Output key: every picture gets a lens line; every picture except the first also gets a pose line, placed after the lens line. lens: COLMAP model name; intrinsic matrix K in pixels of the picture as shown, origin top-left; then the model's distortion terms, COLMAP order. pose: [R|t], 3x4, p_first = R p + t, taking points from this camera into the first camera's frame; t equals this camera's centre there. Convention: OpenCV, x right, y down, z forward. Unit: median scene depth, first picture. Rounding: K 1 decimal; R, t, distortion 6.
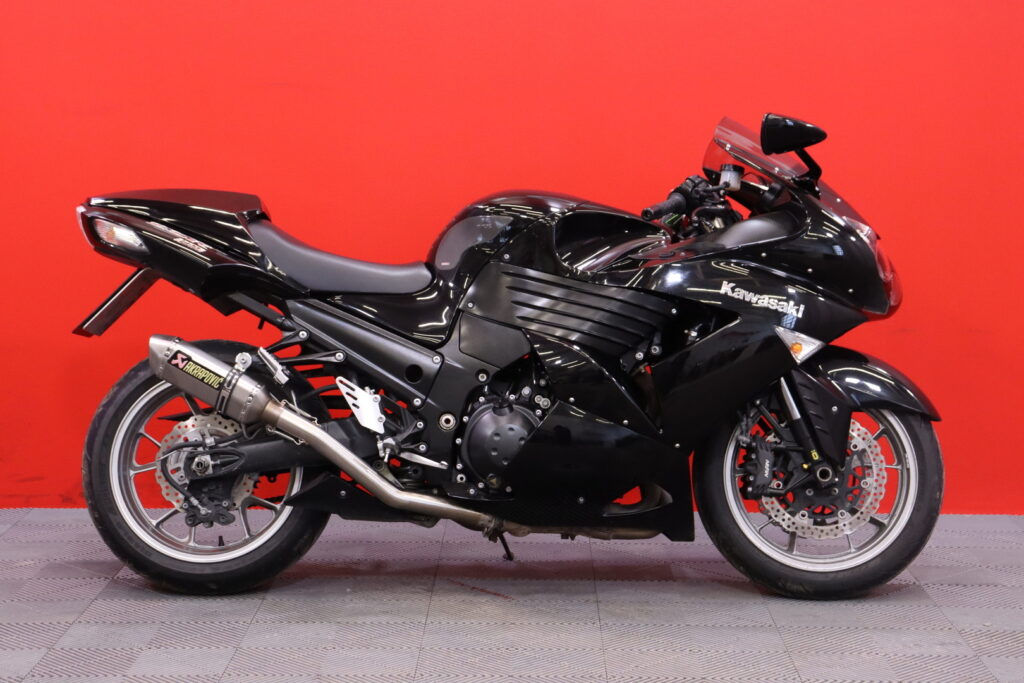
lens RADIAL K [[1995.6, 0, 516.2], [0, 1995.6, 345.8], [0, 0, 1]] dist [0.204275, 0.000000]
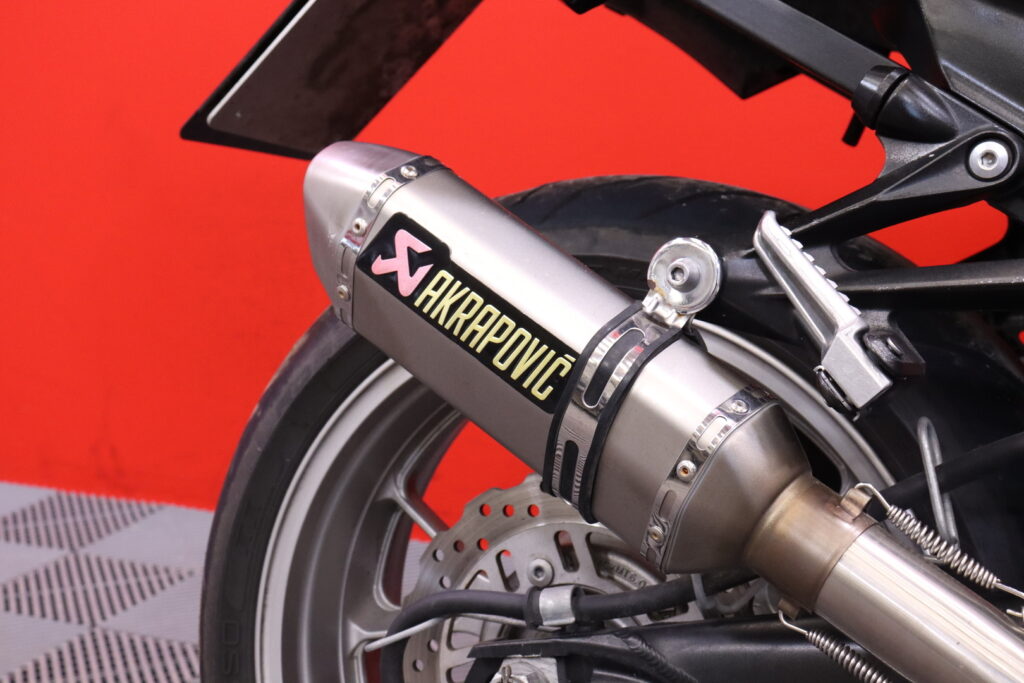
lens RADIAL K [[1645.5, 0, 511.9], [0, 1645.5, 338.3], [0, 0, 1]] dist [0.205779, 0.000000]
pose [[0.908147, 0.069942, -0.412769, -0.079623], [-0.035118, 0.995198, 0.091369, -0.001273], [0.417177, -0.068481, 0.906242, 0.828498]]
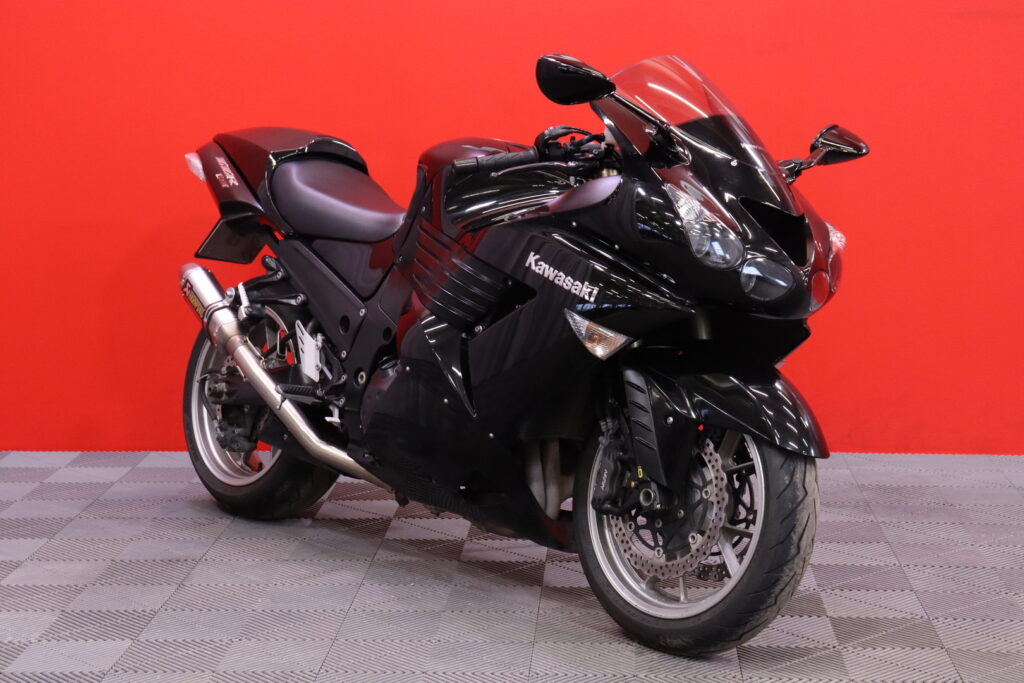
lens RADIAL K [[1995.6, 0, 513.0], [0, 1995.6, 340.0], [0, 0, 1]] dist [0.204275, 0.000000]
pose [[0.671539, 0.106358, -0.733296, 0.714105], [-0.085351, 0.994160, 0.066031, -0.049510], [0.736037, 0.018246, 0.676696, 0.408013]]
